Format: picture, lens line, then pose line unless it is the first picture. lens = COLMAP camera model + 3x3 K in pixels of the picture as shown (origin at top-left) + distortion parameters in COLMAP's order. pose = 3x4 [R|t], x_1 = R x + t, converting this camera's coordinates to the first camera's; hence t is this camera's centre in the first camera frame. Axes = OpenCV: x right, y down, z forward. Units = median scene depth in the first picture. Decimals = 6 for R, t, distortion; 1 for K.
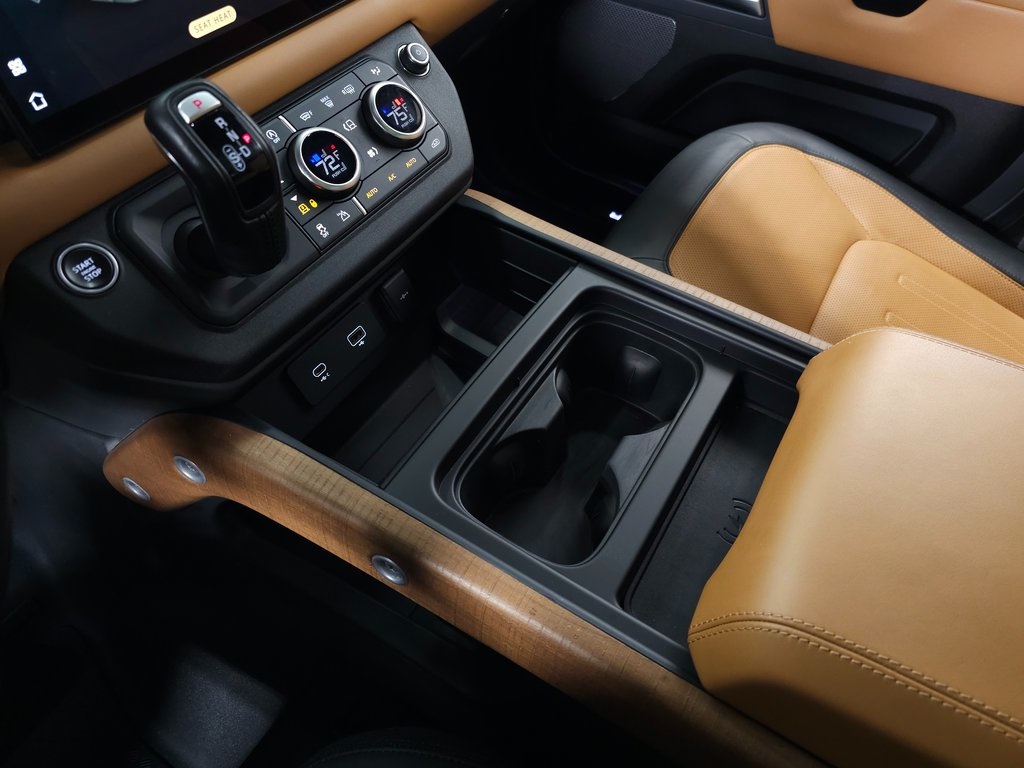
lens RADIAL K [[710.1, 0, 519.7], [0, 710.1, 381.6], [0, 0, 1]] dist [0.031280, -0.035876]
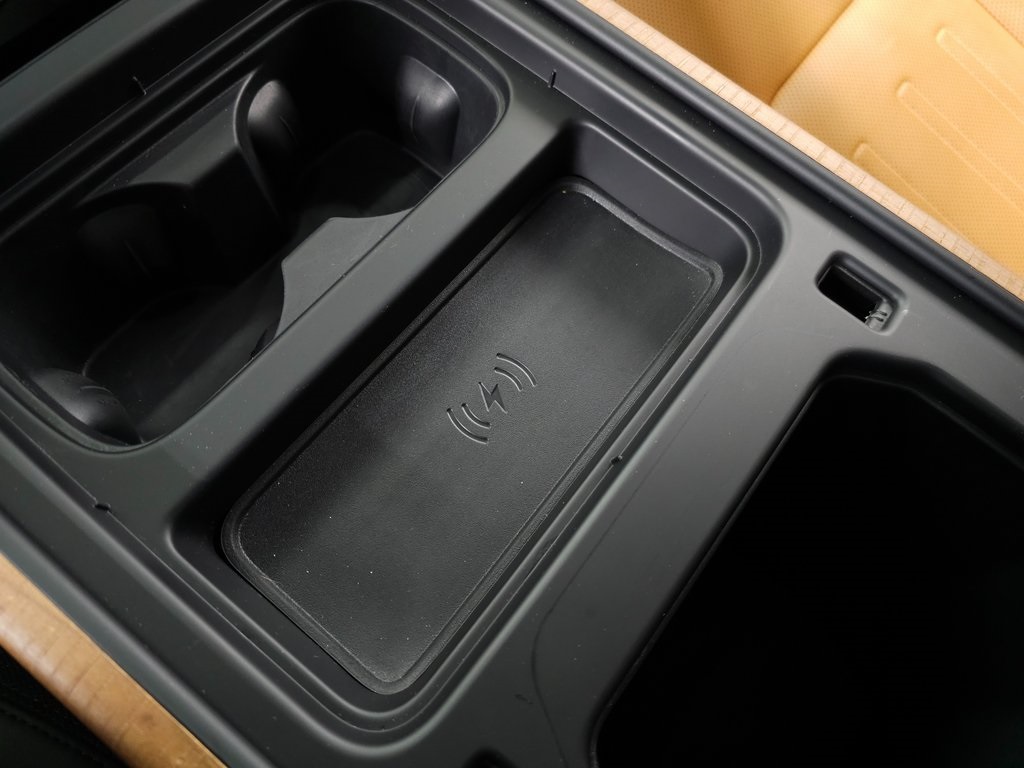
lens RADIAL K [[710.1, 0, 490.2], [0, 710.1, 360.0], [0, 0, 1]] dist [0.031280, -0.035876]
pose [[0.990104, 0.139241, -0.017517, 0.304025], [-0.127936, 0.946852, 0.295133, 0.001555], [0.057680, -0.289971, 0.955296, 0.449333]]
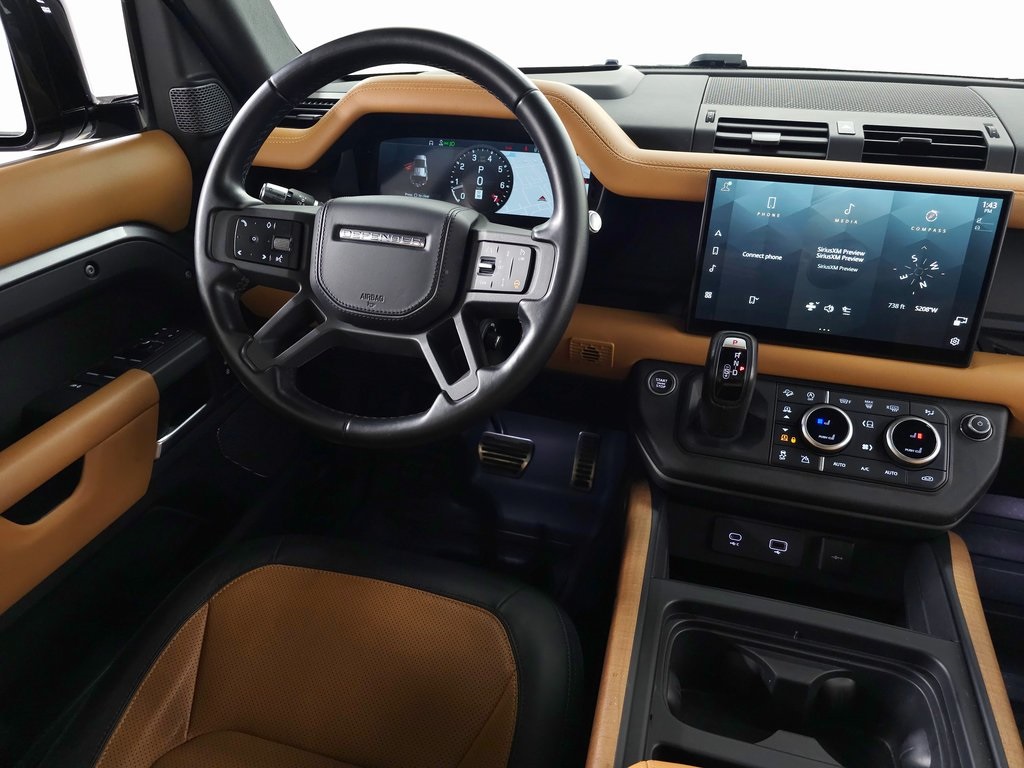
lens RADIAL K [[710.1, 0, 504.0], [0, 710.1, 381.6], [0, 0, 1]] dist [0.031280, -0.035876]
pose [[0.251875, 0.469628, -0.846173, 0.715453], [-0.730773, 0.665519, 0.151840, -0.109824], [0.634452, 0.580115, 0.510819, -0.198445]]
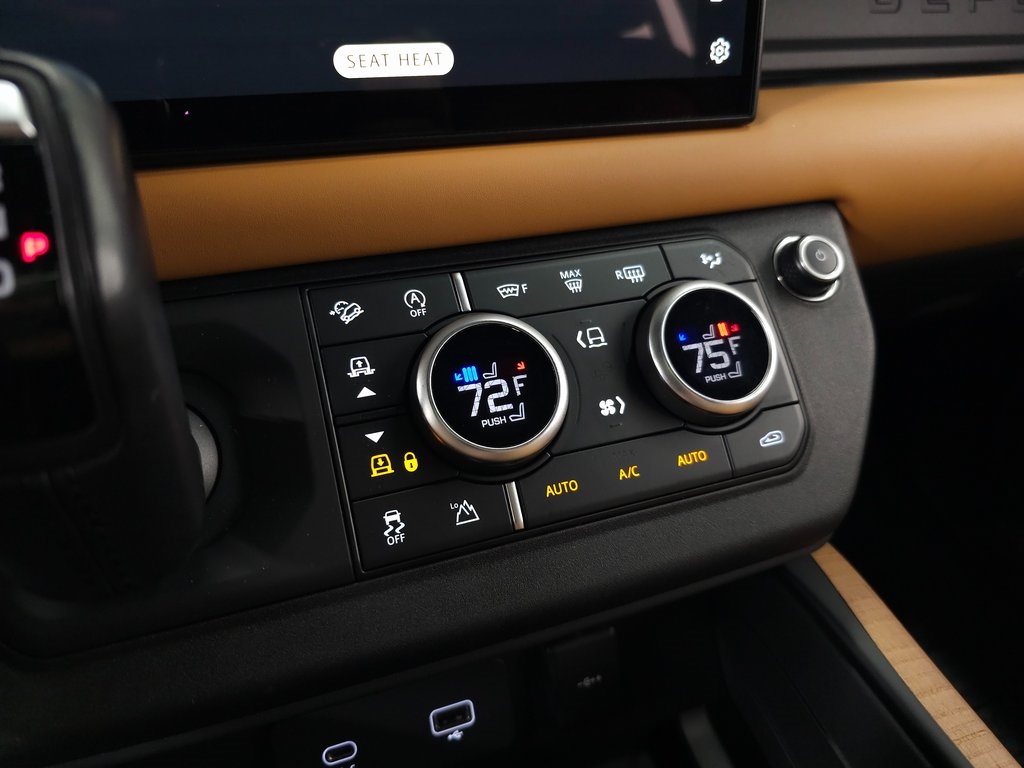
lens RADIAL K [[710.1, 0, 509.5], [0, 710.1, 376.8], [0, 0, 1]] dist [0.031280, -0.035876]
pose [[0.782050, 0.353749, -0.513088, -0.036783], [-0.483578, 0.863782, -0.141535, -0.248466], [0.393129, 0.358806, 0.846586, 0.604448]]
